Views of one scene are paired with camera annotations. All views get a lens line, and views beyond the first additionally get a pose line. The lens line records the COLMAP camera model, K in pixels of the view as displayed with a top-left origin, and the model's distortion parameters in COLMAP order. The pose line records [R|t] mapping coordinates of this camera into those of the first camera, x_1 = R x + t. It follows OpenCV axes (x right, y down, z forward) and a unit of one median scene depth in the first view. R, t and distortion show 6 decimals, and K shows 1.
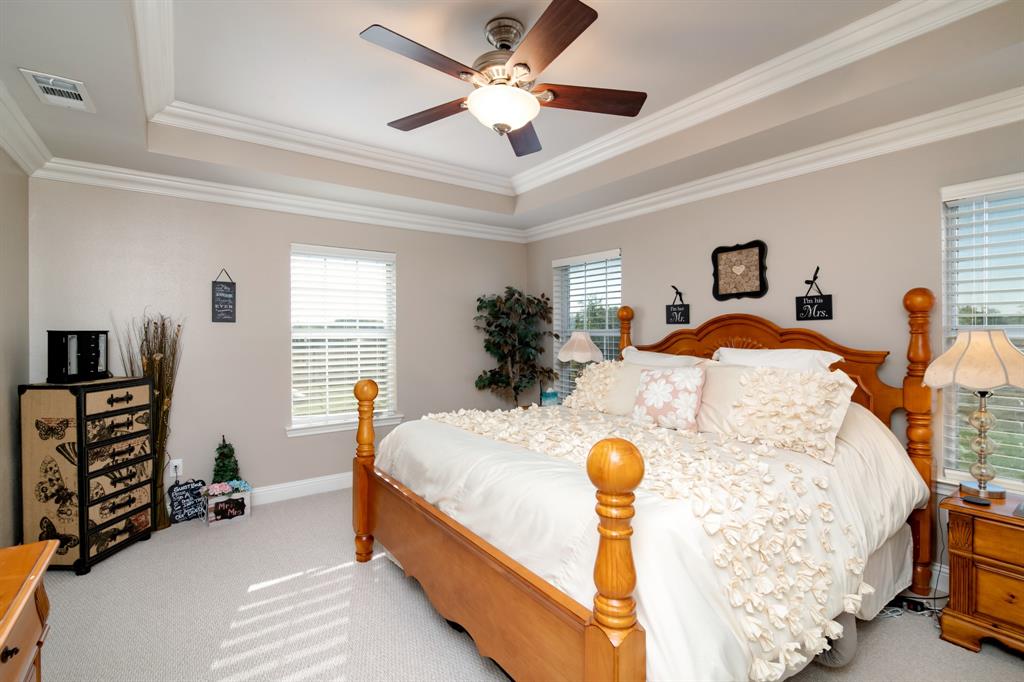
lens RADIAL K [[470.0, 0, 508.0], [0, 470.0, 334.6], [0, 0, 1]] dist [-0.011300, 0.001593]
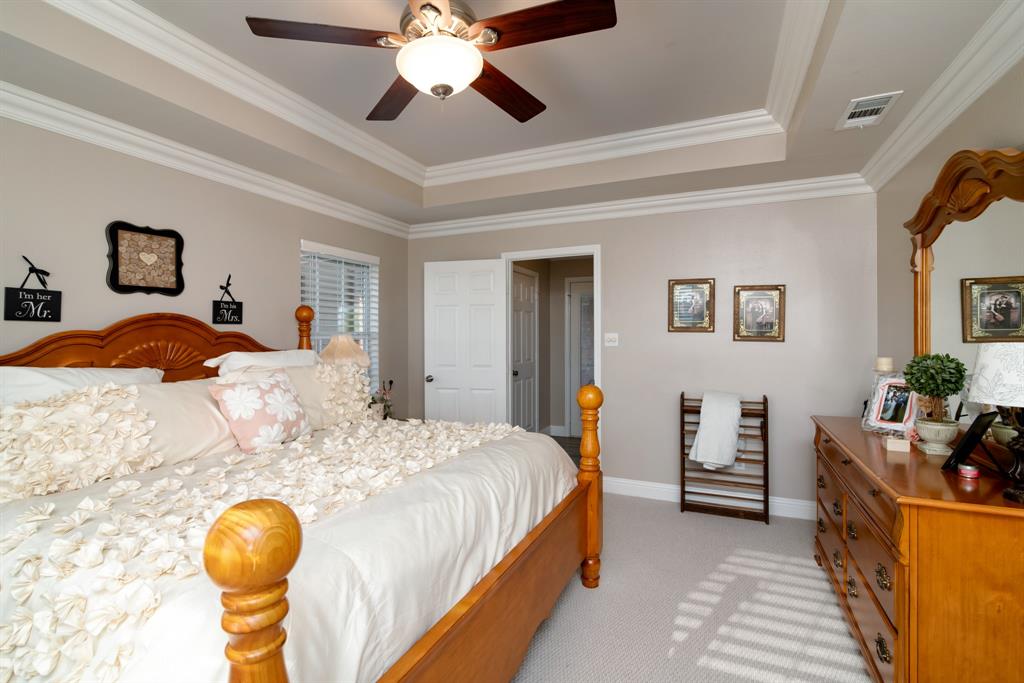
lens RADIAL K [[470.0, 0, 508.0], [0, 470.0, 336.9], [0, 0, 1]] dist [-0.011300, 0.001593]
pose [[-0.519045, 0.001166, 0.854746, -0.576132], [0.006839, 0.999973, 0.002789, -0.000119], [-0.854720, 0.007293, -0.519039, 0.979395]]
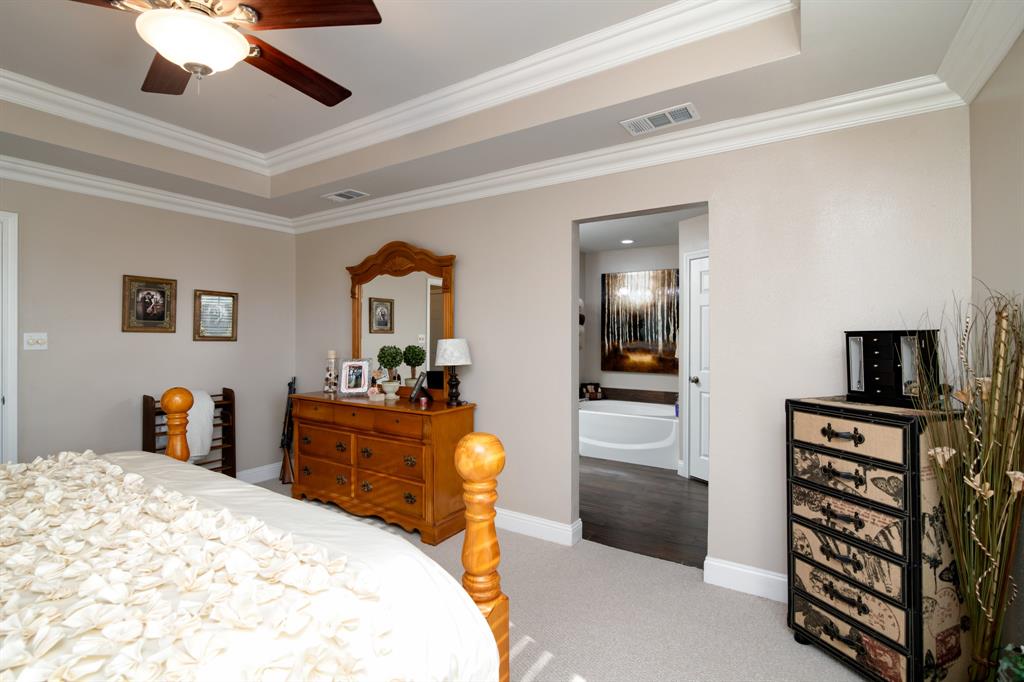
lens RADIAL K [[470.0, 0, 513.3], [0, 470.0, 332.4], [0, 0, 1]] dist [-0.011300, 0.001593]
pose [[-0.918179, 0.001968, -0.396162, -0.143349], [0.001144, 0.999997, 0.002317, -0.007671], [0.396165, 0.001675, -0.918178, 1.380332]]
